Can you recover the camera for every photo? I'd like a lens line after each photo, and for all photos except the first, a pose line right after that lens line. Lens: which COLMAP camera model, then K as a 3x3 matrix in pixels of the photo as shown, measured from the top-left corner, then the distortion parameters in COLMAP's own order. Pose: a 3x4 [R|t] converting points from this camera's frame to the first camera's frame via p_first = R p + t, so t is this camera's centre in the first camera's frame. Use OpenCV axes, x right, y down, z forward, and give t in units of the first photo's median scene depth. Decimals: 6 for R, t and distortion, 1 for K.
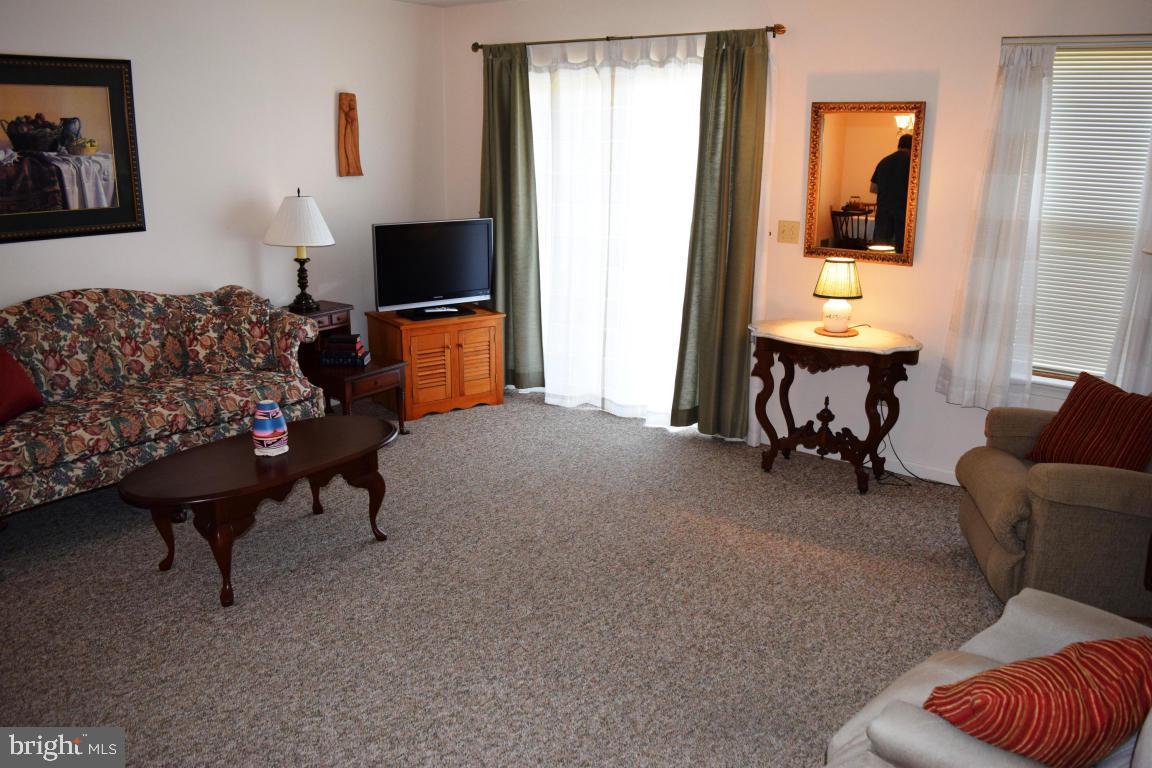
lens RADIAL K [[901.9, 0, 576.0], [0, 901.9, 384.0], [0, 0, 1]] dist [-0.087656, 0.009156]
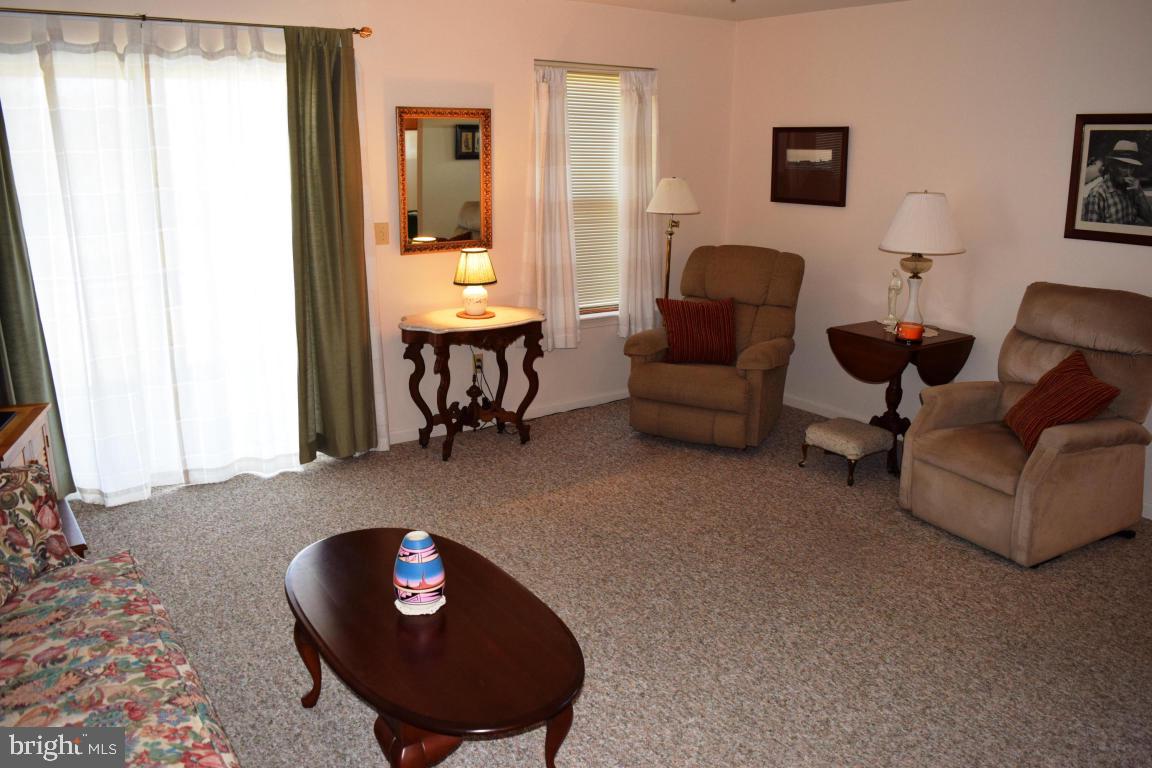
lens RADIAL K [[901.9, 0, 576.0], [0, 901.9, 384.0], [0, 0, 1]] dist [-0.087656, 0.009156]
pose [[0.313418, -0.248672, 0.916478, -0.687317], [0.241564, 0.954234, 0.176306, -0.137195], [-0.918377, 0.166131, 0.359145, 0.475621]]
